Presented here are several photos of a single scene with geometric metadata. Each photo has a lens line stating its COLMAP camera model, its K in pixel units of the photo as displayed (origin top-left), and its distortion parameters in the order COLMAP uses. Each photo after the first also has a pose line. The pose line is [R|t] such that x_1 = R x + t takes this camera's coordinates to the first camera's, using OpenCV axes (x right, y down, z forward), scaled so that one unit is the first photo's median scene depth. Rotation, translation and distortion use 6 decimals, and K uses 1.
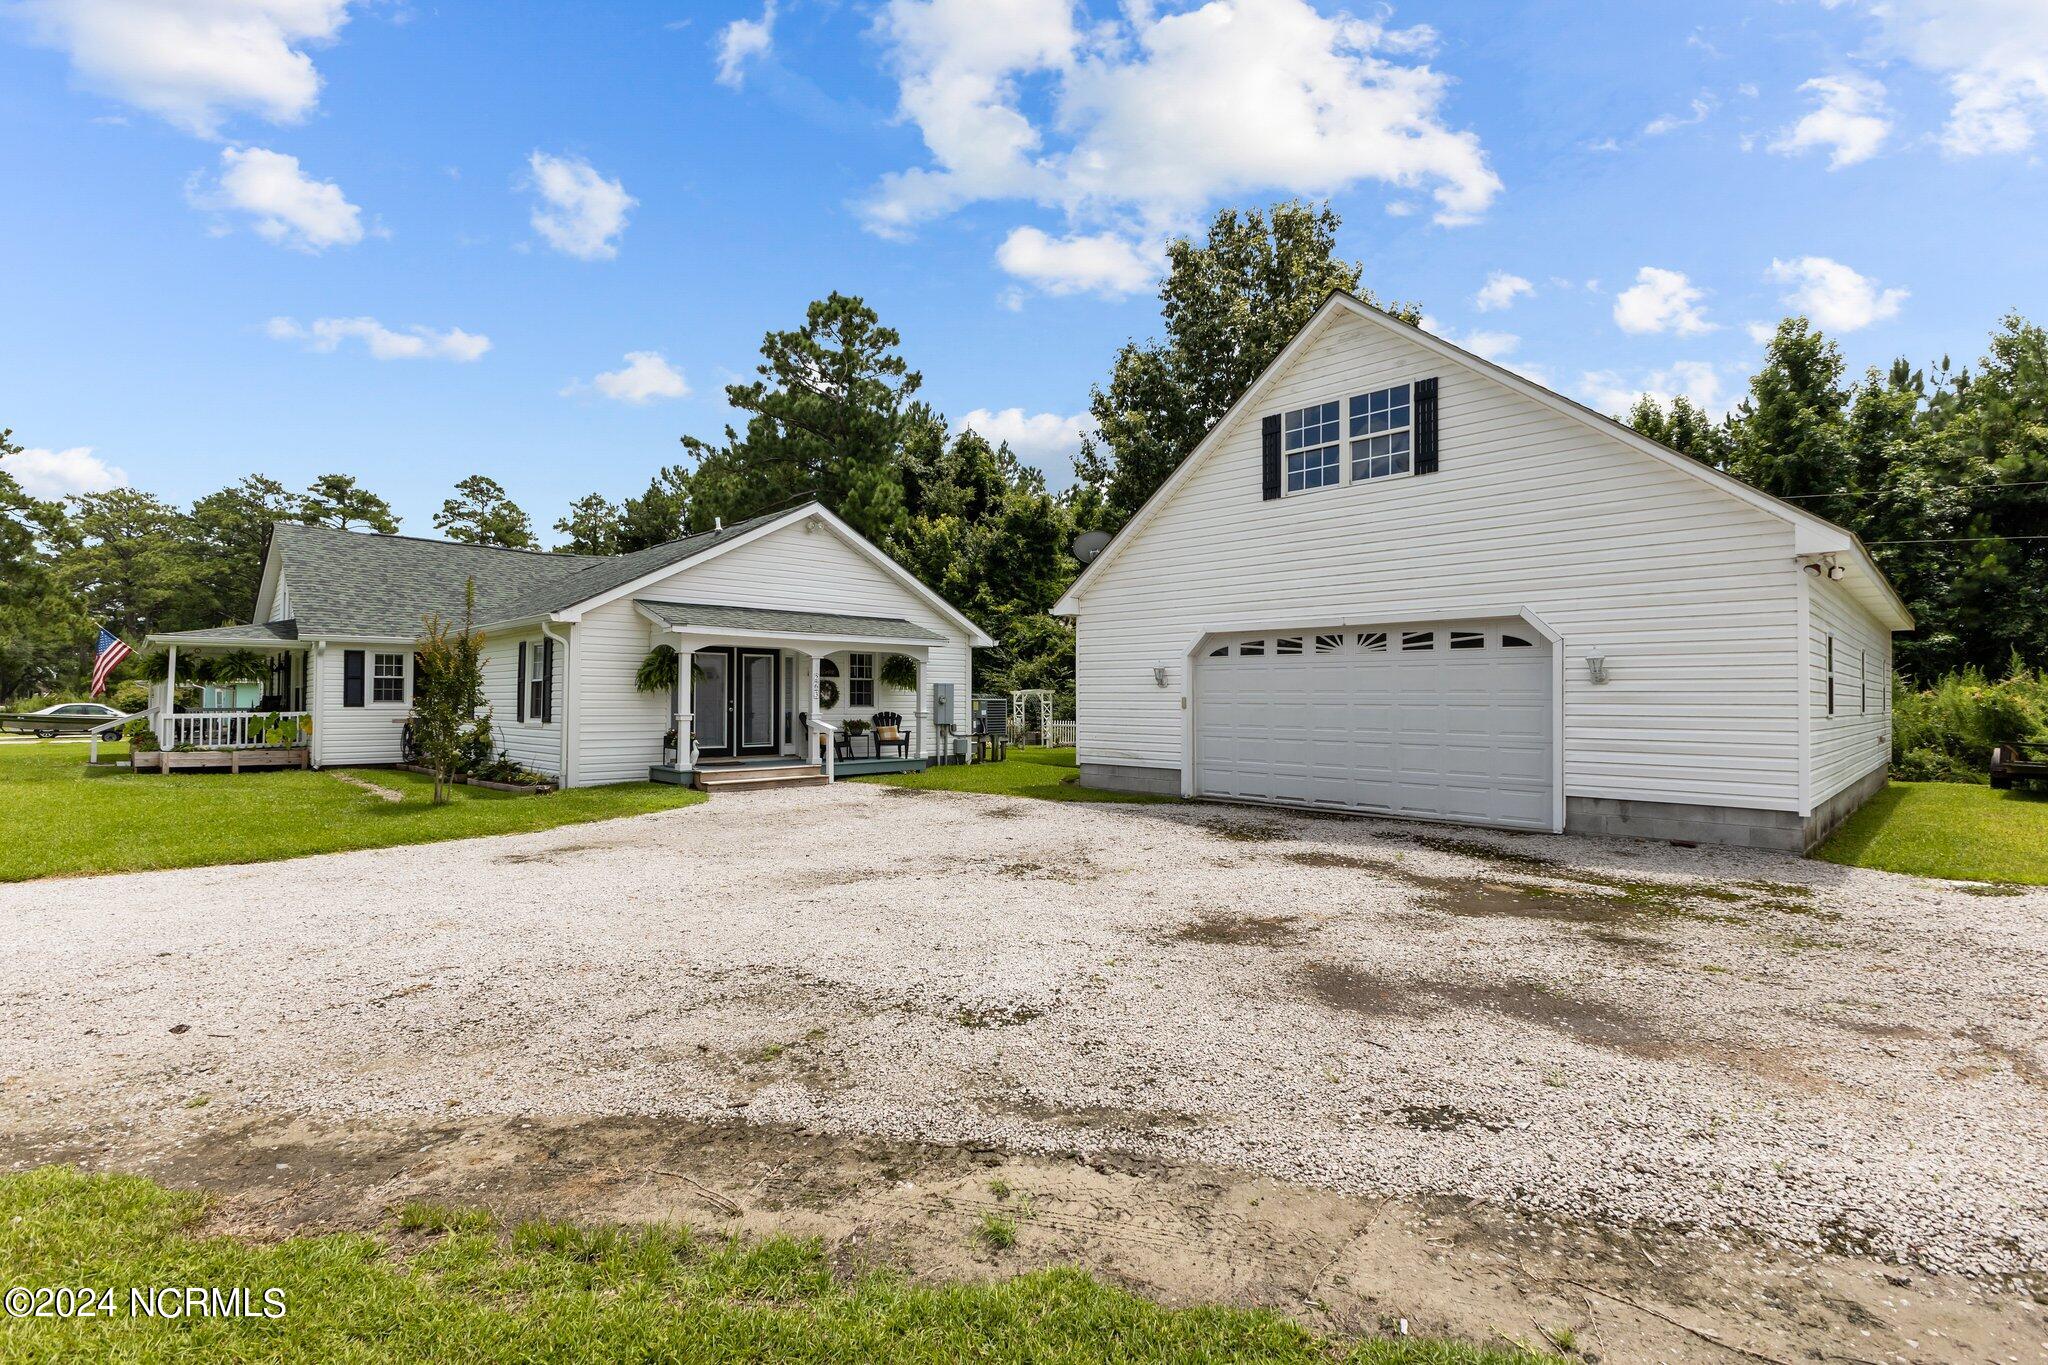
lens RADIAL K [[948.1, 0, 1026.1], [0, 948.1, 693.4], [0, 0, 1]] dist [0.000701, -0.000004]
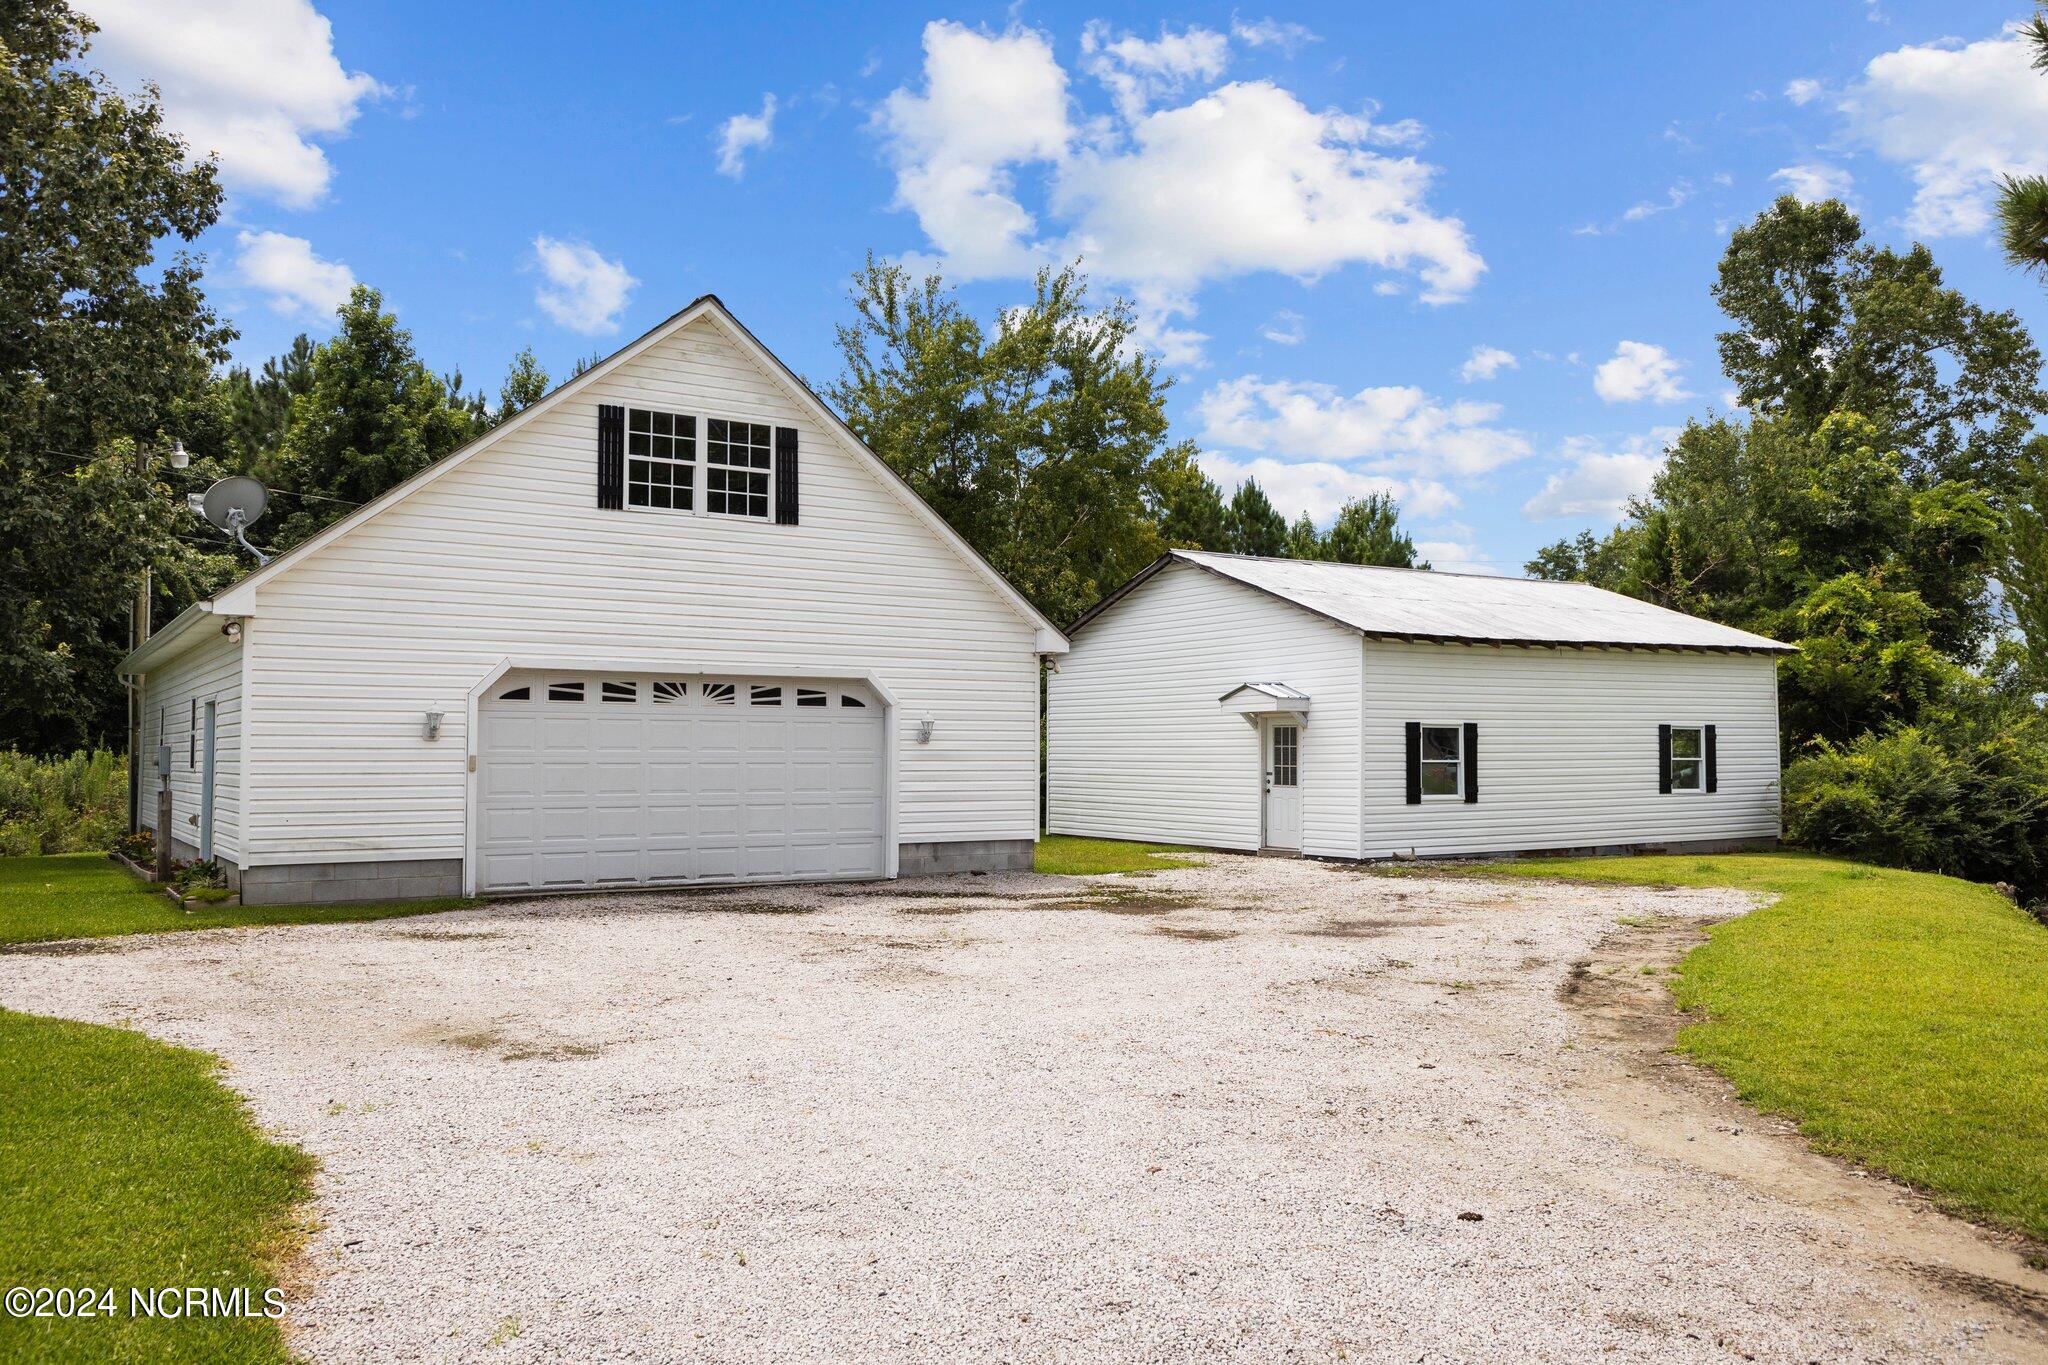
lens RADIAL K [[1554.6, 0, 1021.6], [0, 1554.6, 682.4], [0, 0, 1]] dist [0.004564, 0.001947]
pose [[0.205502, 0.038908, 0.977883, -1.011186], [-0.008247, 0.999243, -0.038025, -0.010902], [-0.978622, -0.000250, 0.205667, 0.410230]]
